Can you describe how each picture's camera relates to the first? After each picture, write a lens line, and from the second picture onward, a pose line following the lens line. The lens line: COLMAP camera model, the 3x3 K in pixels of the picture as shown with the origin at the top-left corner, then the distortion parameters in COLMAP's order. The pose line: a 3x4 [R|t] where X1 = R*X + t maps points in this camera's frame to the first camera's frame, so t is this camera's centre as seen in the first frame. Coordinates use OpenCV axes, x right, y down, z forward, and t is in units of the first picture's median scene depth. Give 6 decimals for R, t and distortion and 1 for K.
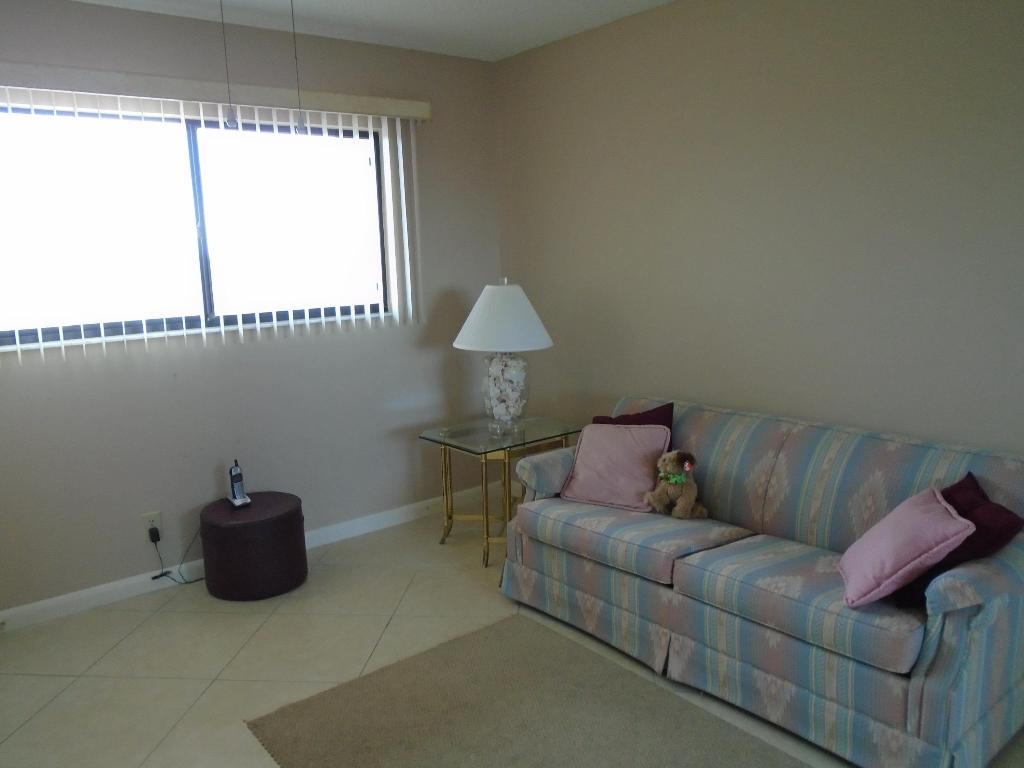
lens RADIAL K [[790.1, 0, 507.9], [0, 790.1, 381.5], [0, 0, 1]] dist [0.000643, 0.002368]
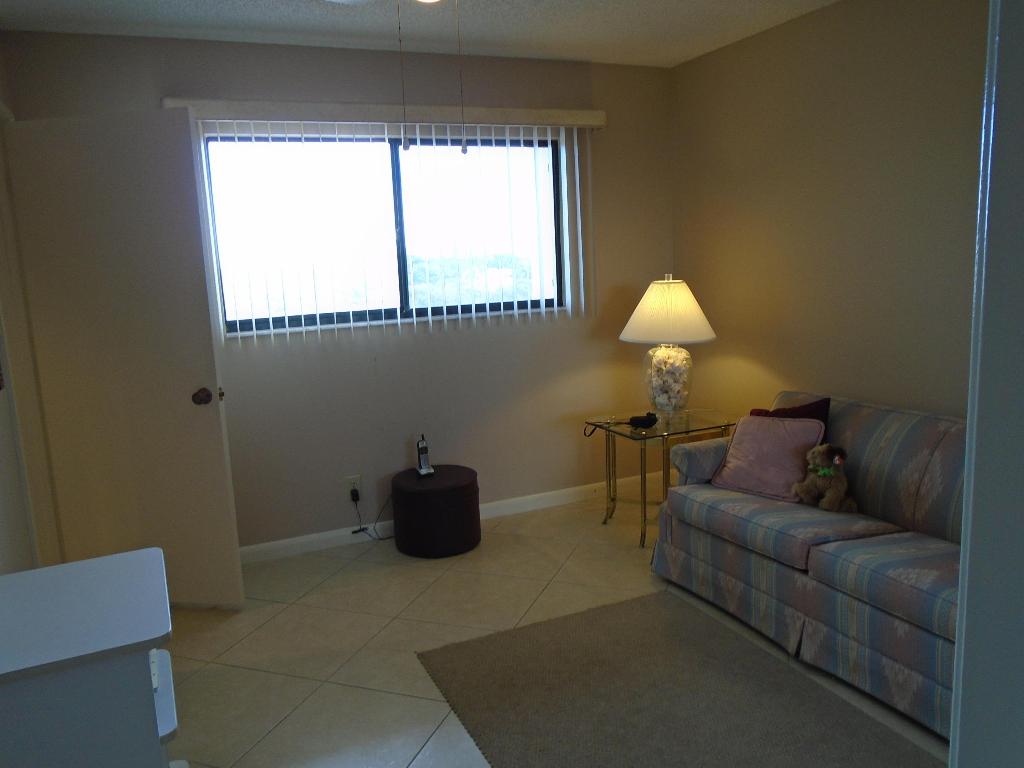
lens RADIAL K [[790.1, 0, 512.1], [0, 790.1, 375.3], [0, 0, 1]] dist [0.000643, 0.002368]
pose [[0.969718, 0.028515, -0.242557, 0.061940], [-0.028620, 0.999586, 0.003090, 0.006830], [0.242544, 0.003946, 0.970132, -0.084159]]
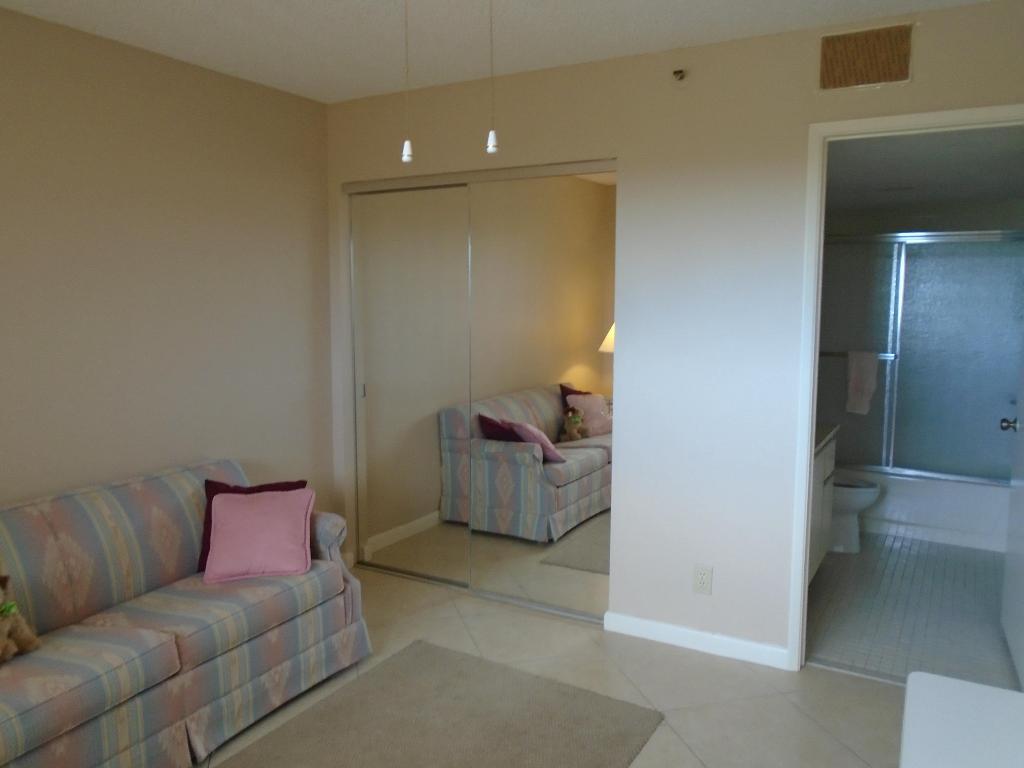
lens RADIAL K [[790.1, 0, 496.1], [0, 790.1, 381.1], [0, 0, 1]] dist [0.000643, 0.002368]
pose [[-0.340353, -0.076097, 0.937214, -0.624186], [0.174212, 0.974361, 0.142379, -0.115476], [-0.924019, 0.211733, -0.318369, 0.712091]]
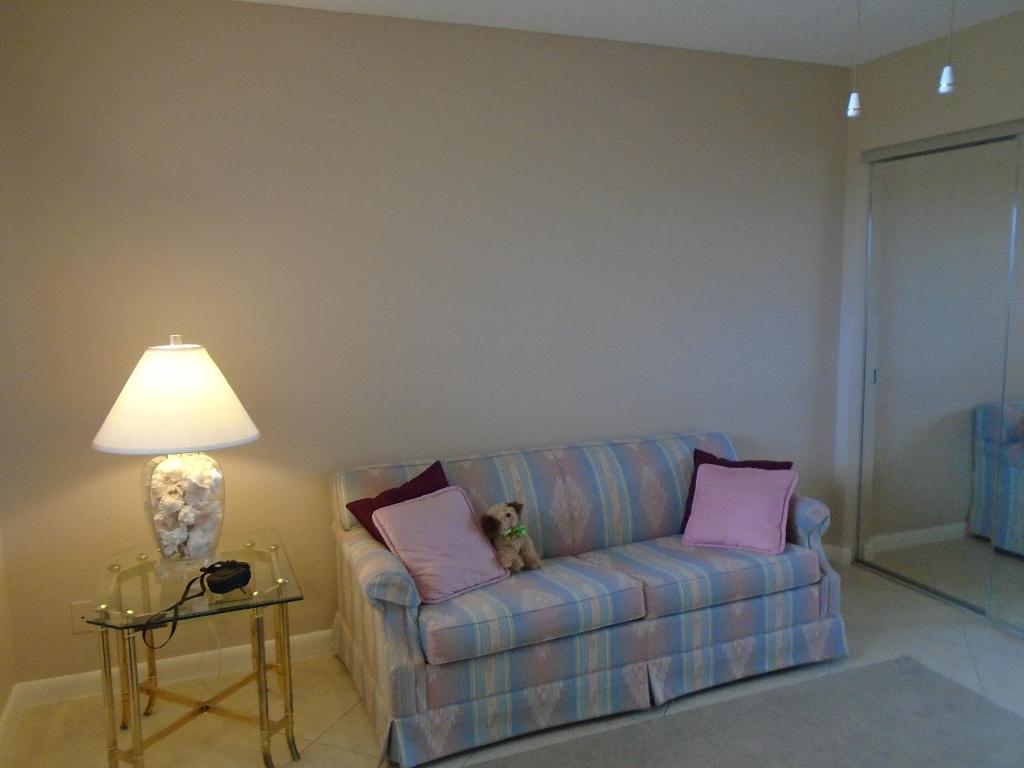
lens RADIAL K [[790.1, 0, 511.9], [0, 790.1, 379.7], [0, 0, 1]] dist [0.000643, 0.002368]
pose [[0.299073, -0.095949, 0.949394, -0.633681], [0.167071, 0.984829, 0.046900, -0.095767], [-0.939491, 0.144590, 0.310566, 0.648476]]
